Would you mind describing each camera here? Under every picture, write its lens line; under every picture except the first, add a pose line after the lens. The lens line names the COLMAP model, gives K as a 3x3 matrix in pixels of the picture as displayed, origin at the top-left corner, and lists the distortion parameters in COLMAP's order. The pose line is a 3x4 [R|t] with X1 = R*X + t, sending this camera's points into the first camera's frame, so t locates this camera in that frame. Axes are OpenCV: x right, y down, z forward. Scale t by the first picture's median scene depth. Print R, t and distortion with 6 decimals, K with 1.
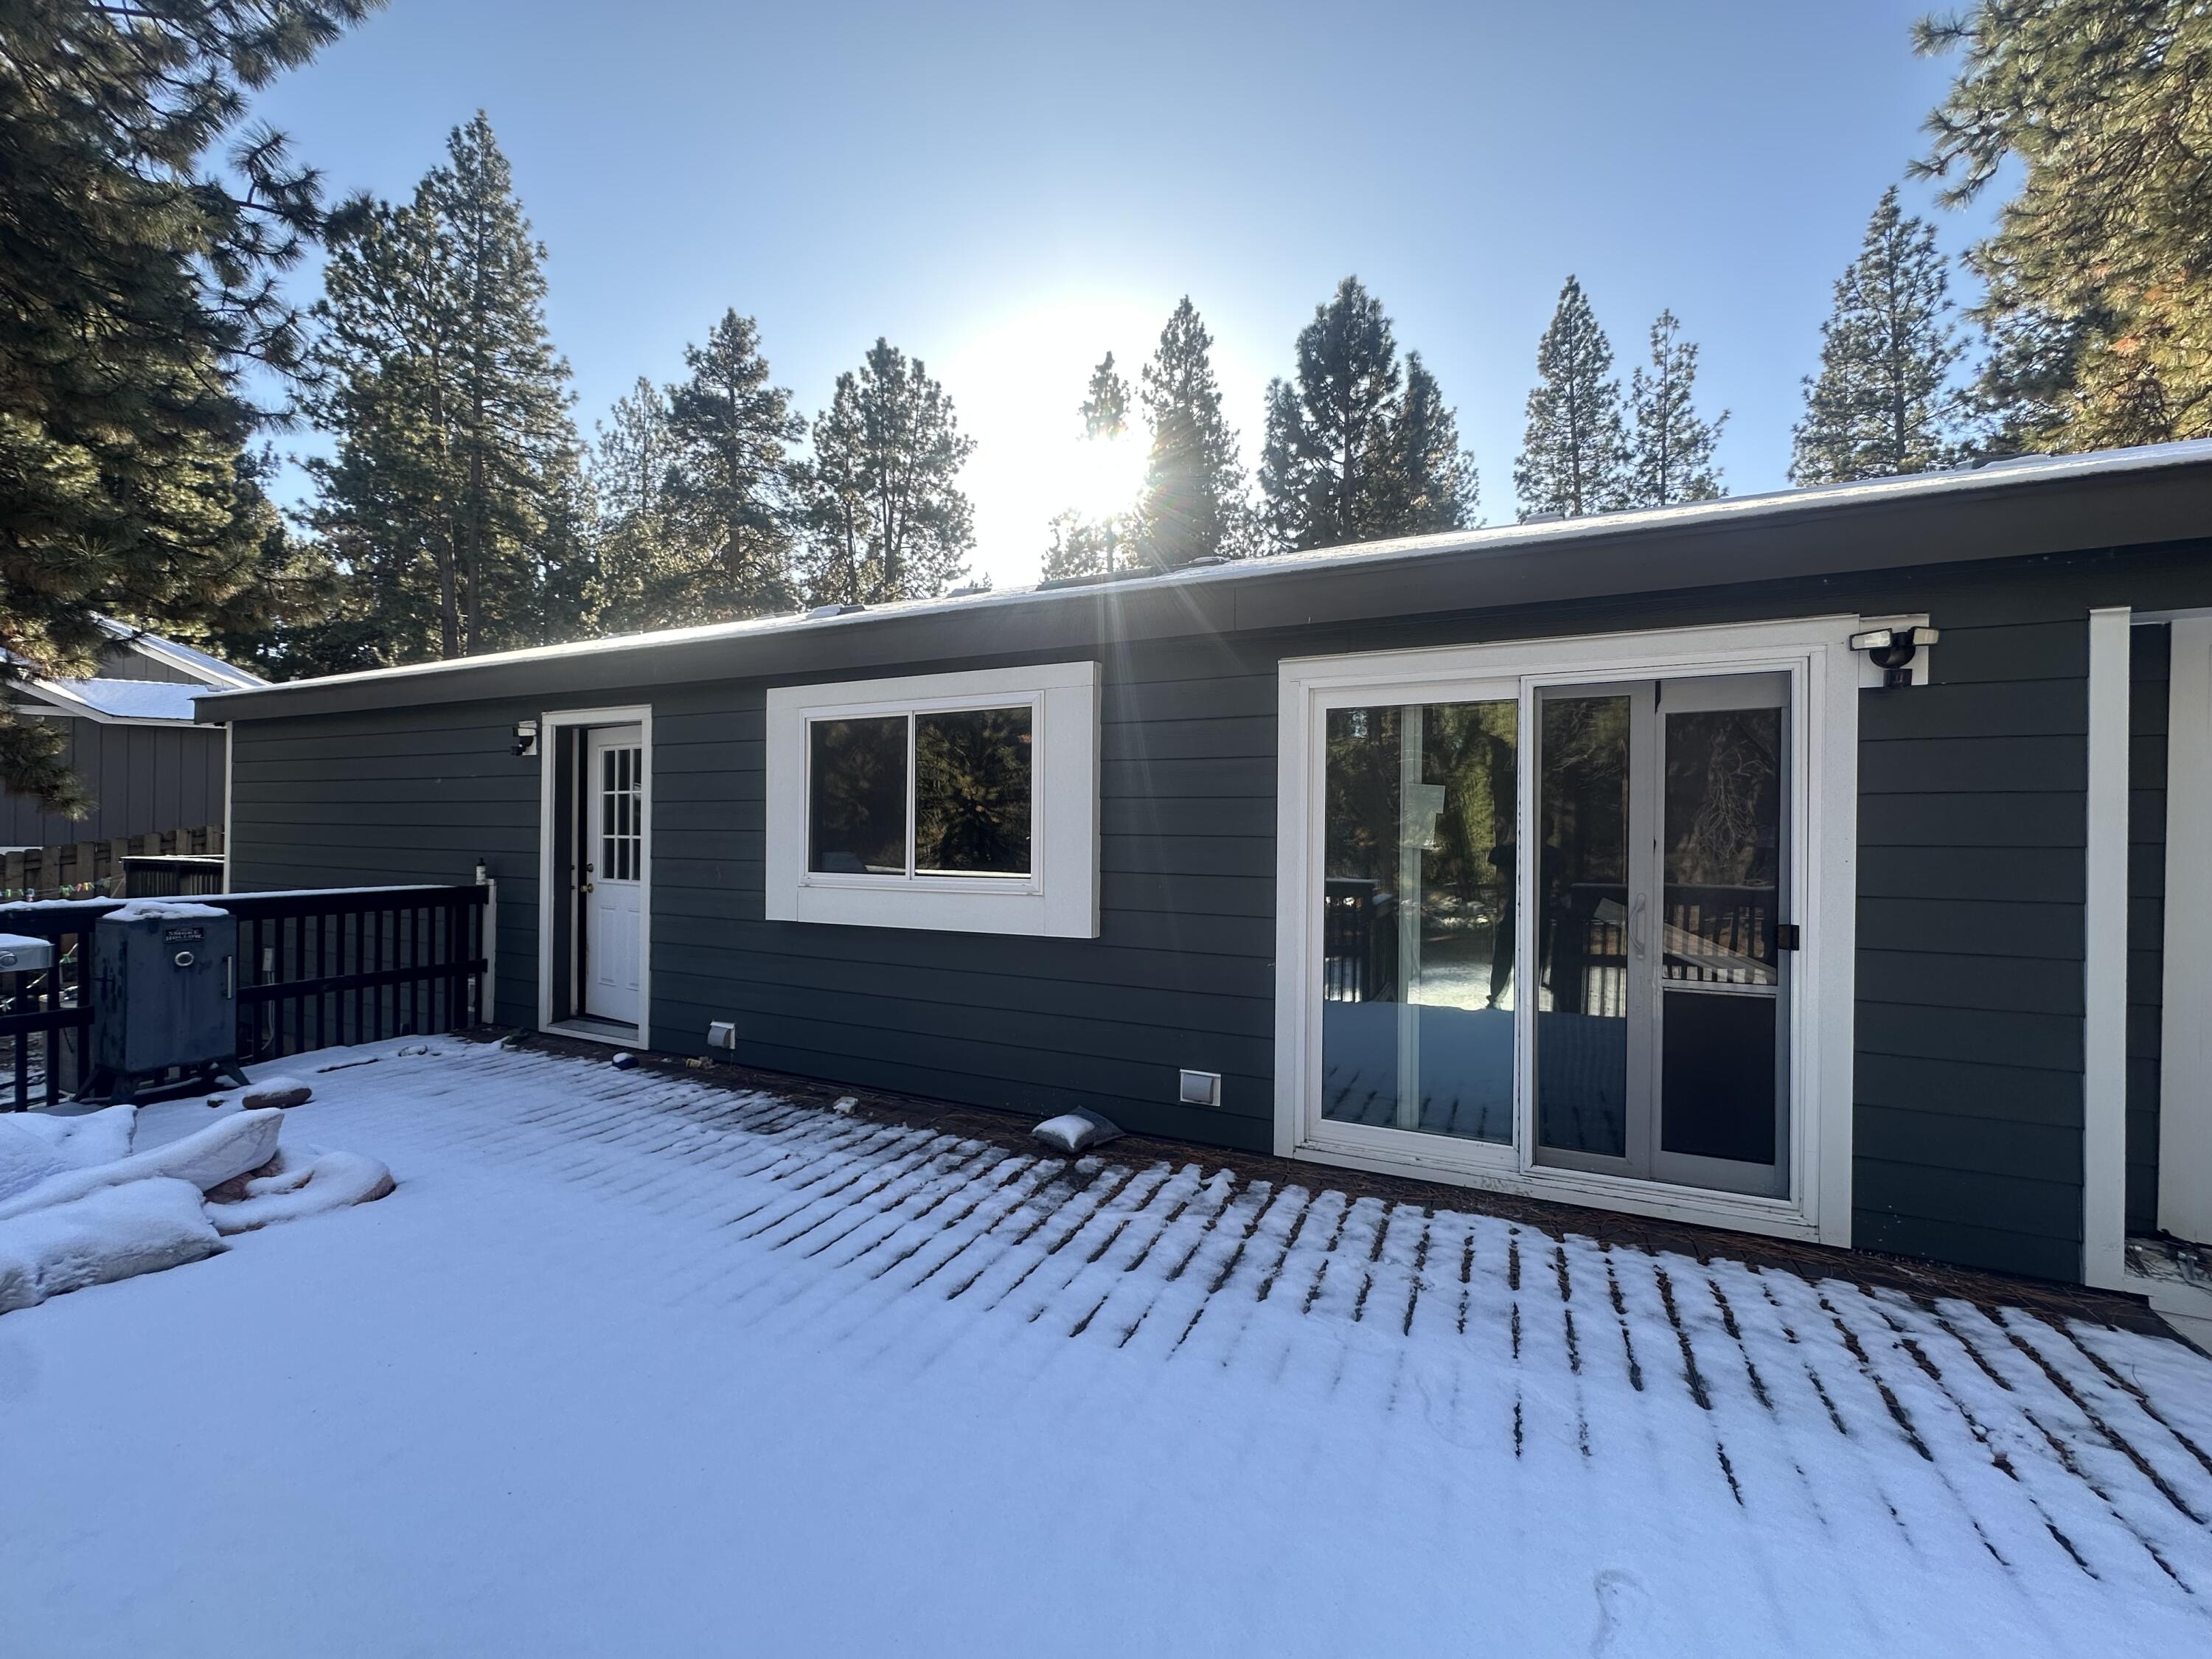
lens RADIAL K [[879.1, 0, 1105.0], [0, 879.1, 828.9], [0, 0, 1]] dist [-0.002712, 0.000385]
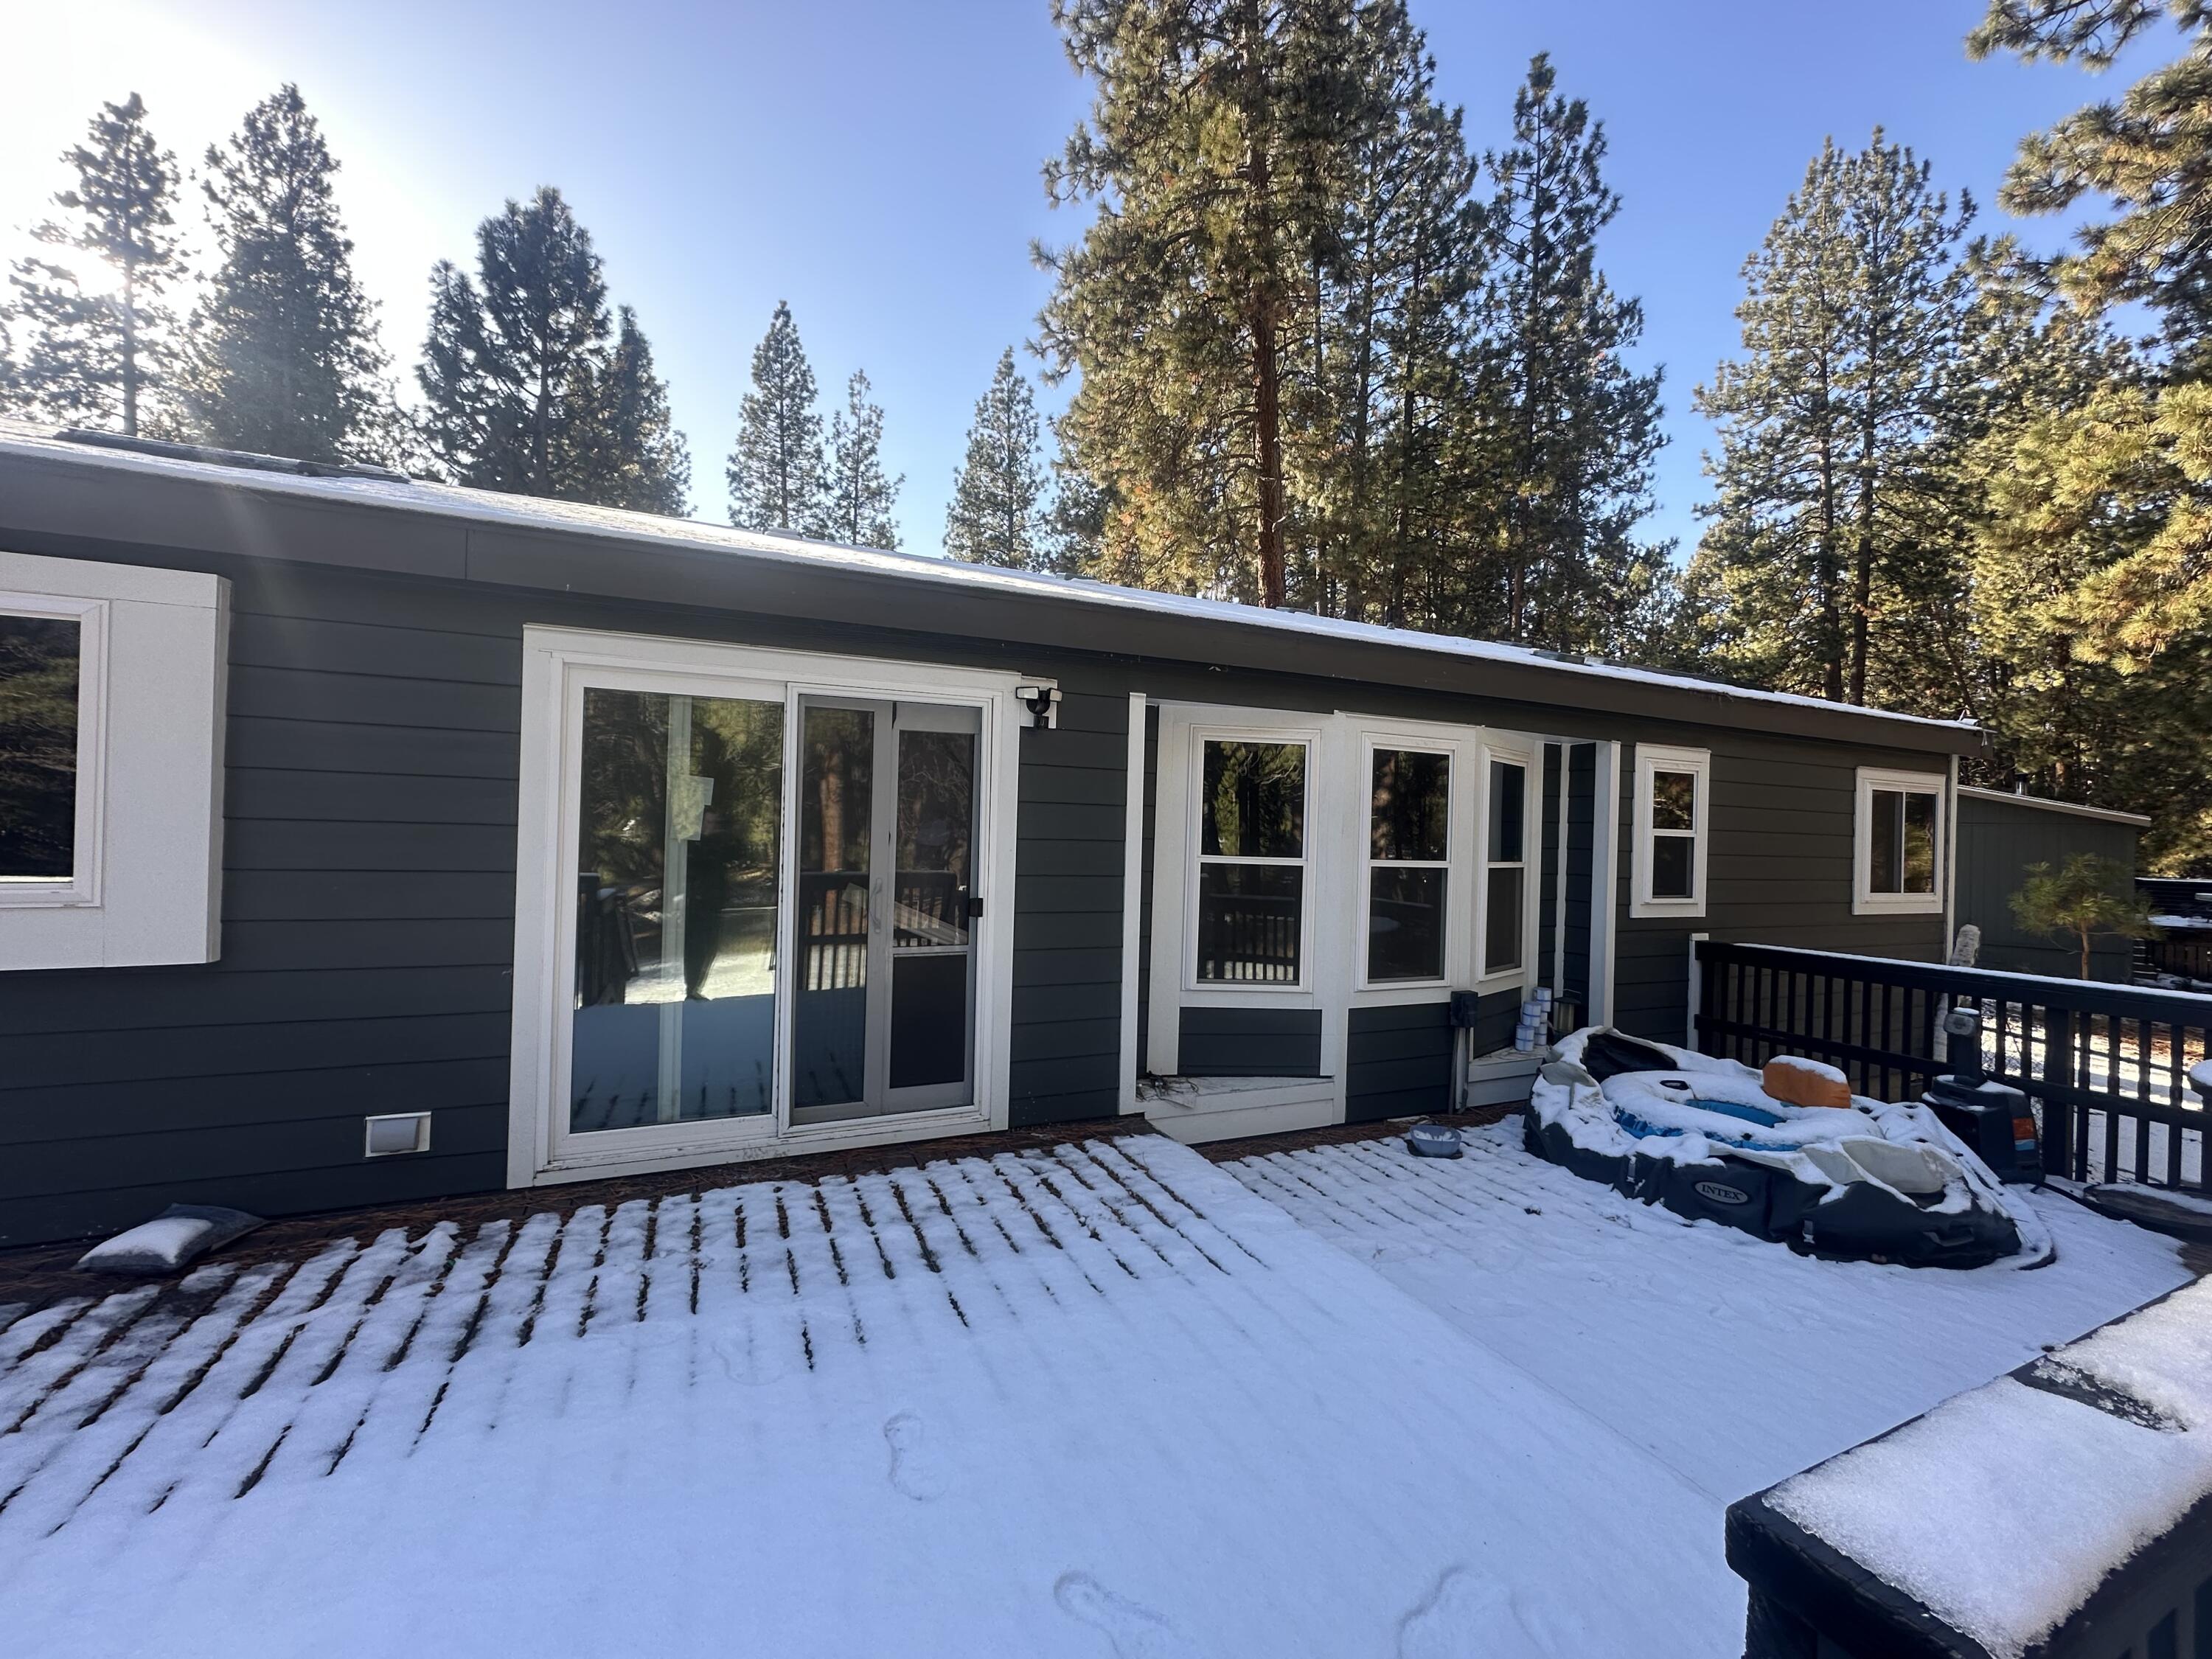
lens RADIAL K [[879.1, 0, 1104.2], [0, 879.1, 828.8], [0, 0, 1]] dist [-0.002712, 0.000385]
pose [[0.657561, 0.013257, 0.753285, -0.077435], [-0.020776, 0.999784, 0.000540, -0.000334], [-0.753115, -0.016005, 0.657694, -0.016224]]
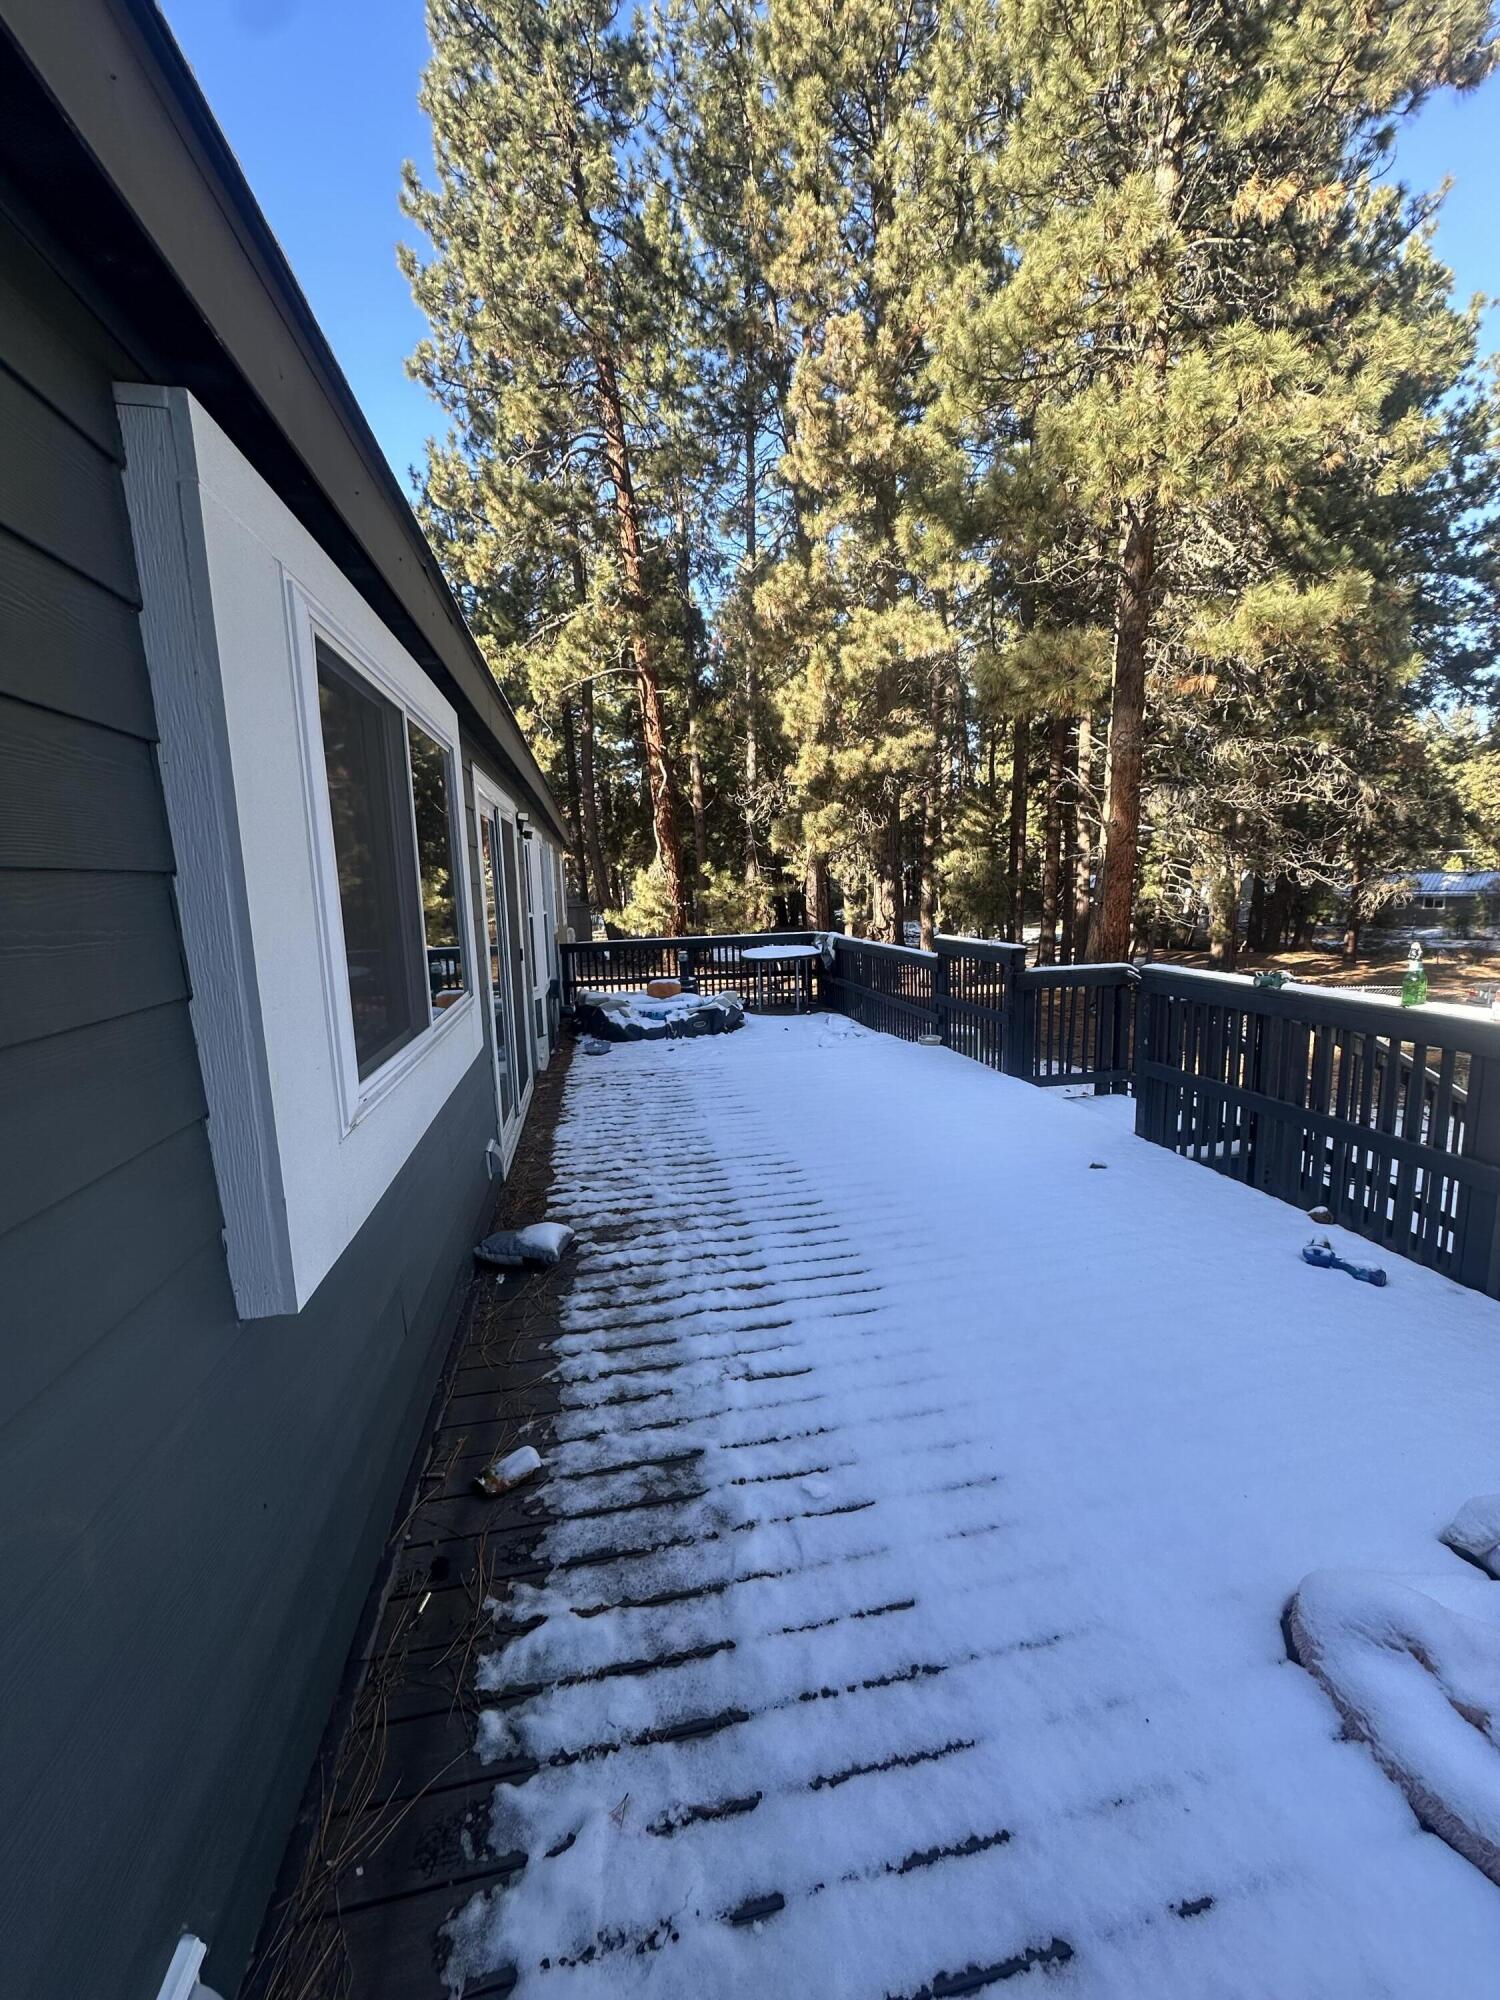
lens RADIAL K [[794.8, 0, 758.3], [0, 794.8, 1003.7], [0, 0, 1]] dist [-0.002712, 0.000385]
pose [[-0.597777, -0.116972, 0.793082, -0.833298], [0.013409, 0.987700, 0.155784, -0.035923], [-0.801550, 0.103759, -0.588856, 1.301636]]
